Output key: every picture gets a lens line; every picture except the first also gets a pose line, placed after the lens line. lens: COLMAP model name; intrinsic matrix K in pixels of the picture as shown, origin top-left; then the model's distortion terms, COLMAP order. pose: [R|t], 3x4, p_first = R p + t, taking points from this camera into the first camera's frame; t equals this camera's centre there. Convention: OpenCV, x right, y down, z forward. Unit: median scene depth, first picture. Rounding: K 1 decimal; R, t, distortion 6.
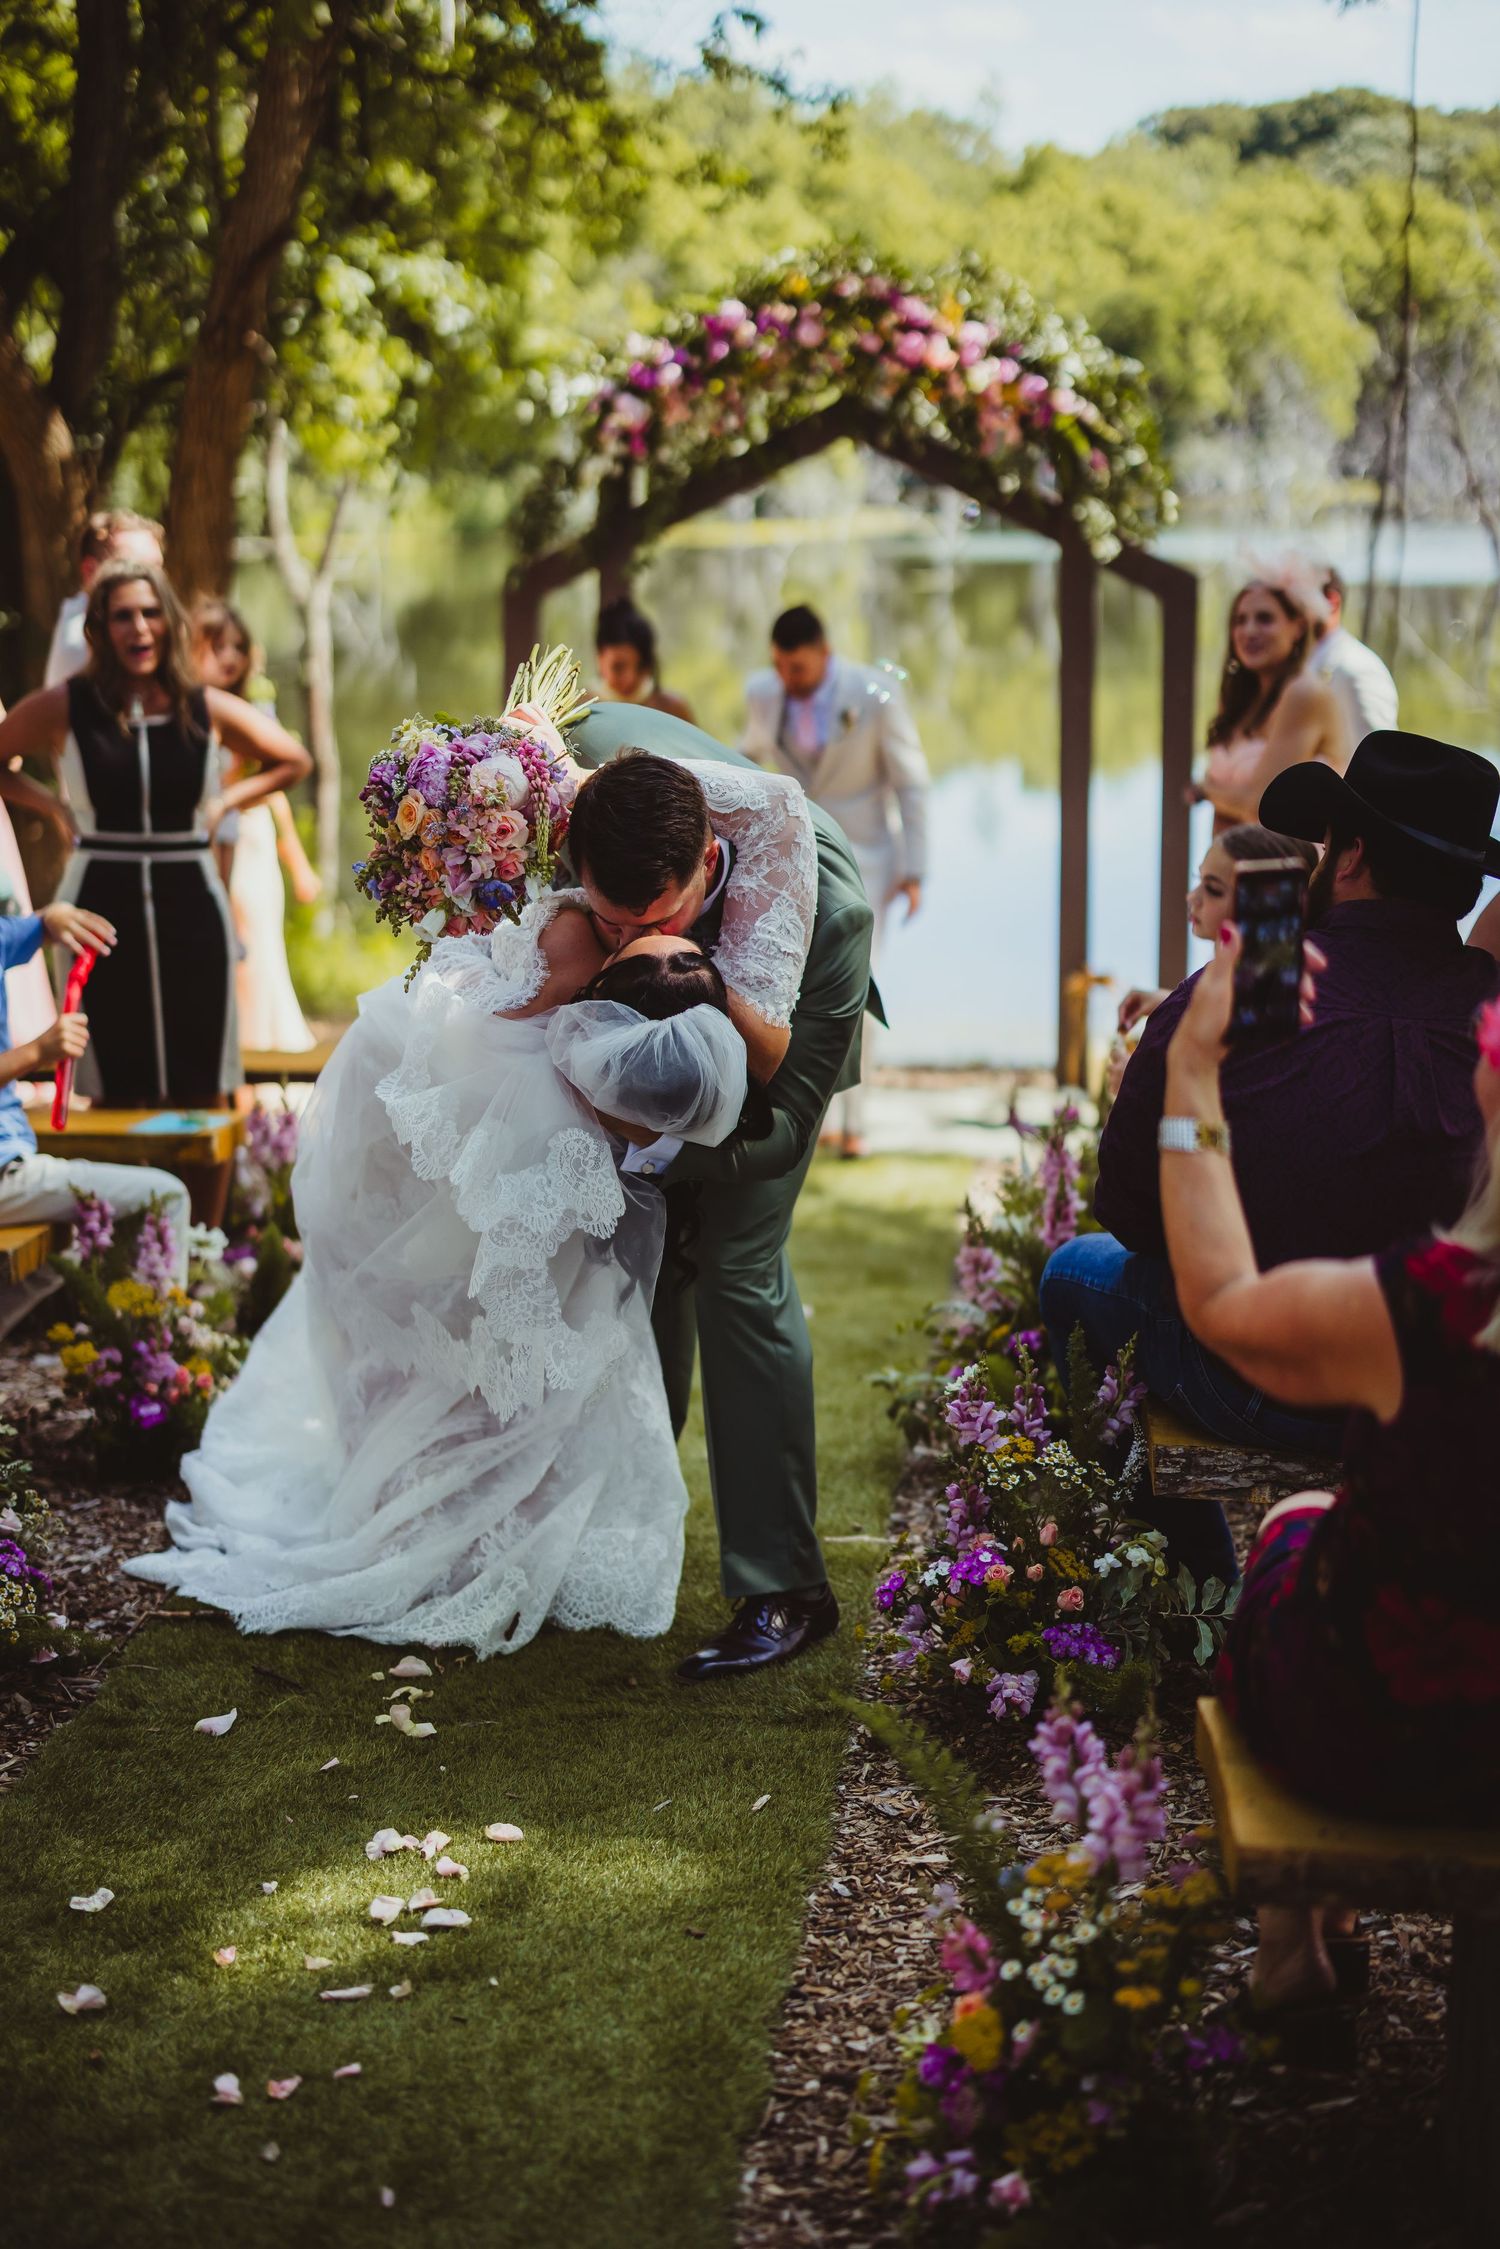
lens RADIAL K [[3186.5, 0, 817.9], [0, 3186.5, 1127.1], [0, 0, 1]] dist [0.018641, 0.049372]
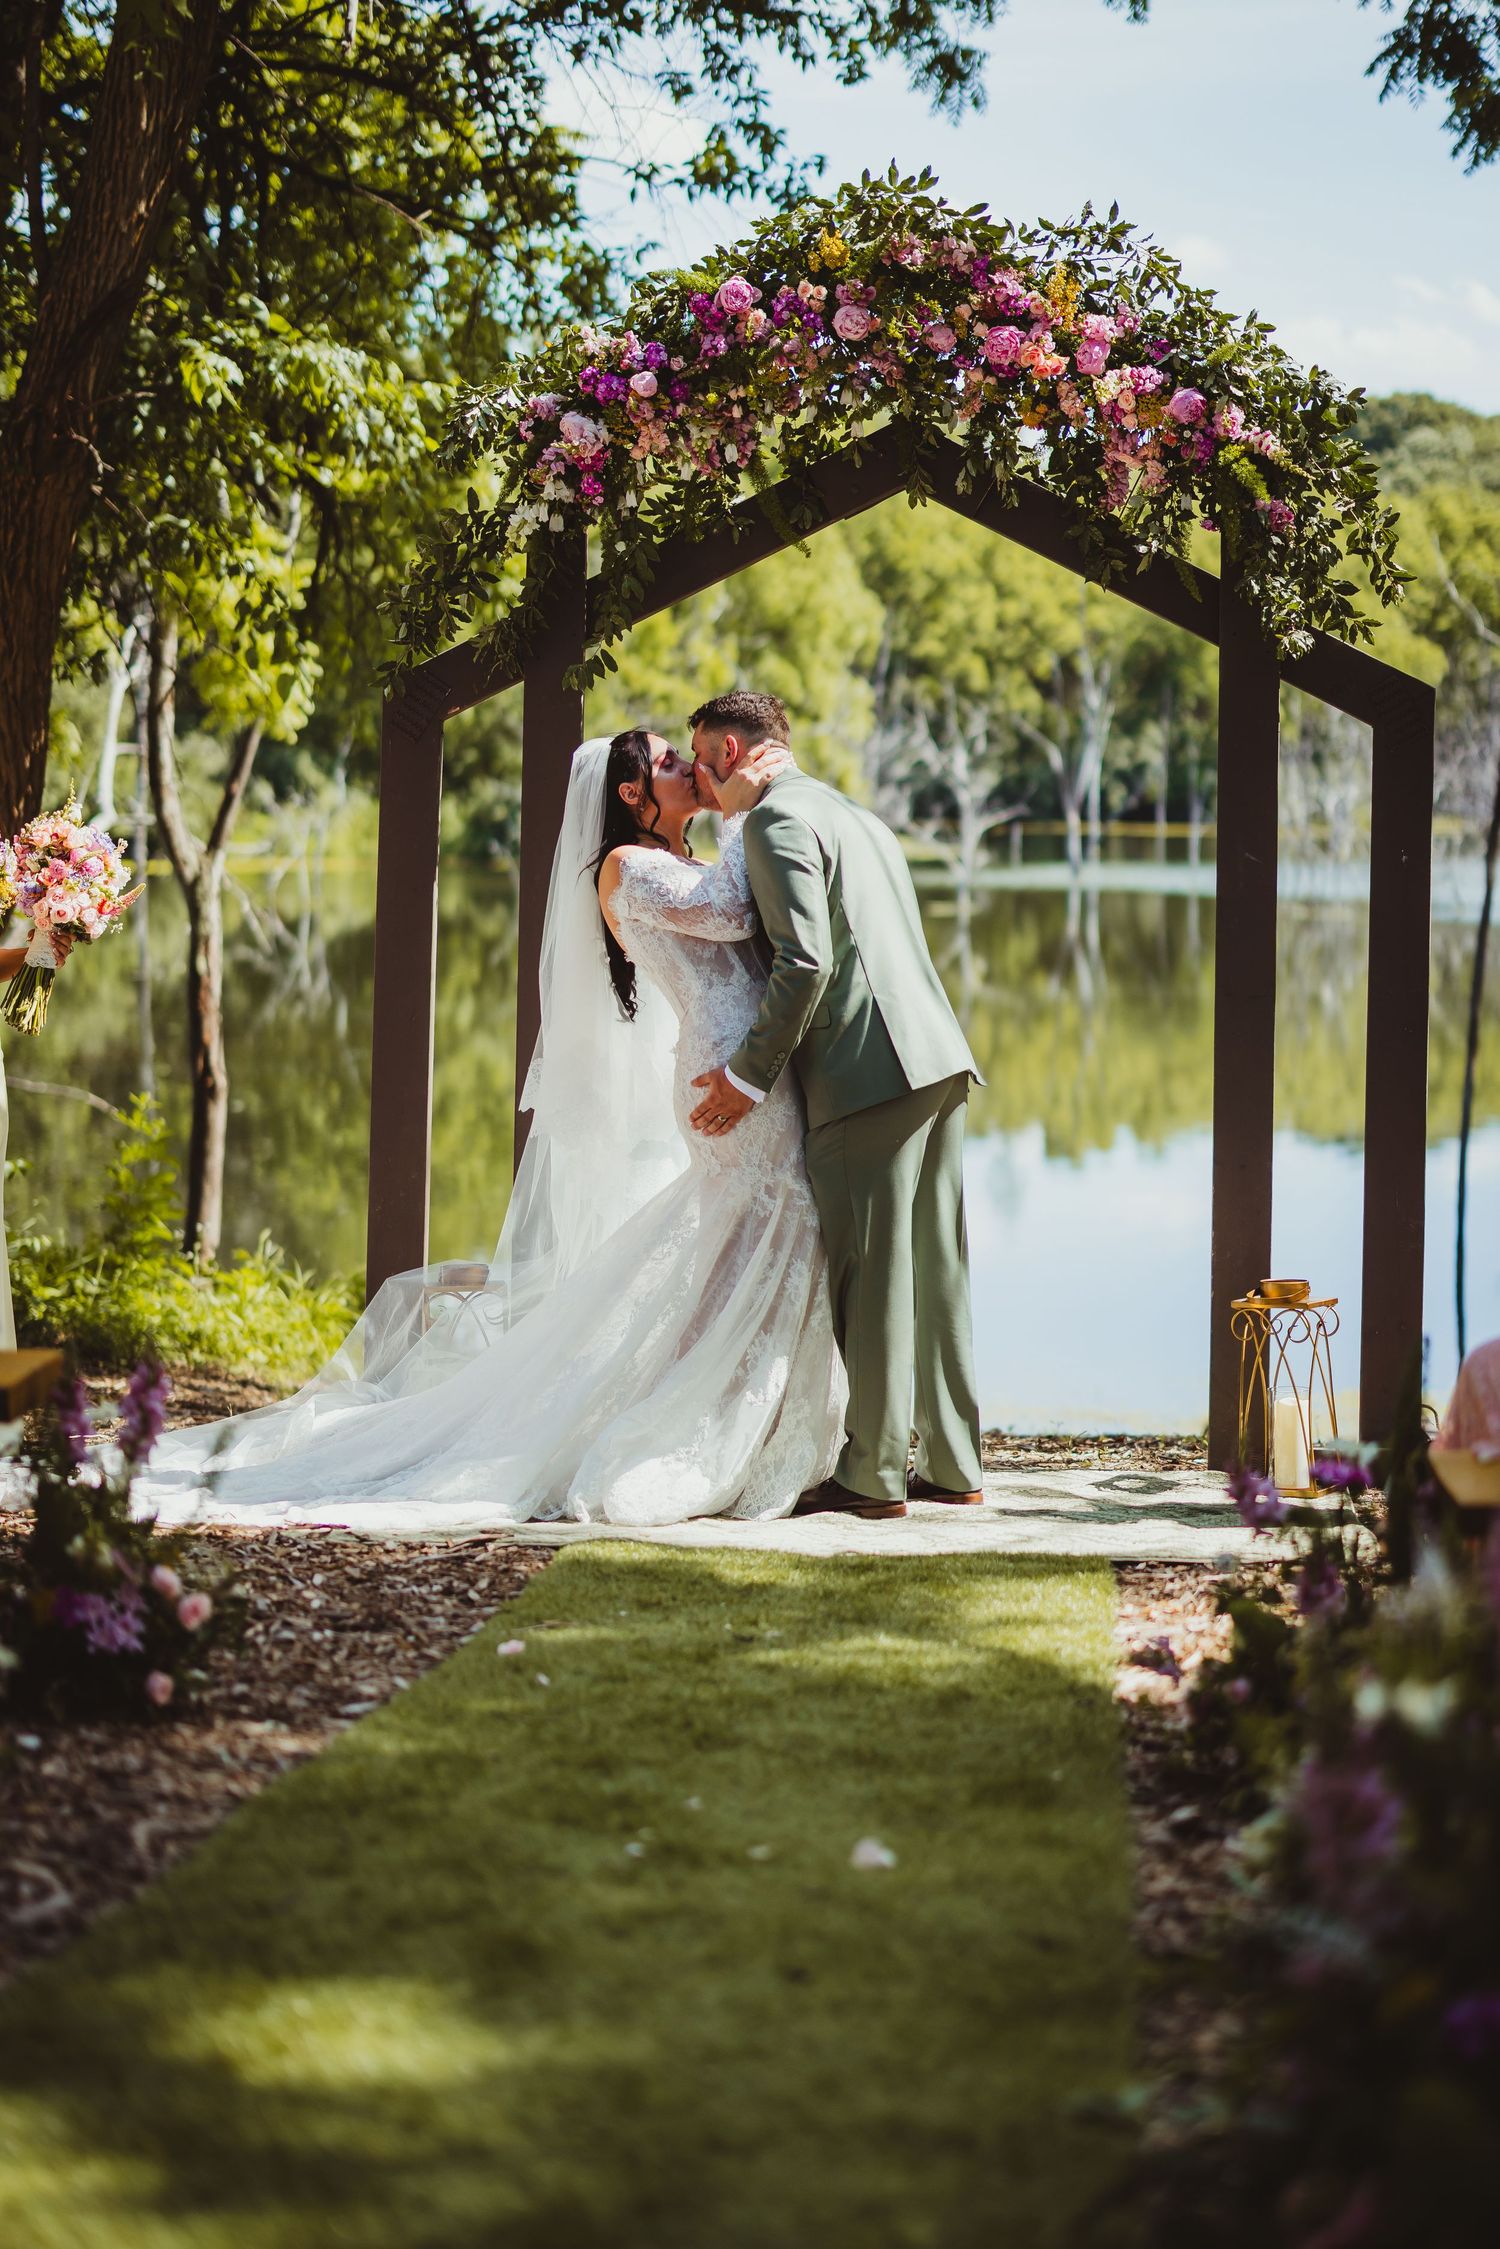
lens RADIAL K [[3548.4, 0, 809.6], [0, 3548.4, 1124.3], [0, 0, 1]] dist [0.007867, 0.046946]
pose [[0.999905, 0.013741, 0.000523, -0.009464], [-0.013584, 0.992969, -0.117595, 0.005482], [-0.002135, 0.117577, 0.993061, 0.286706]]
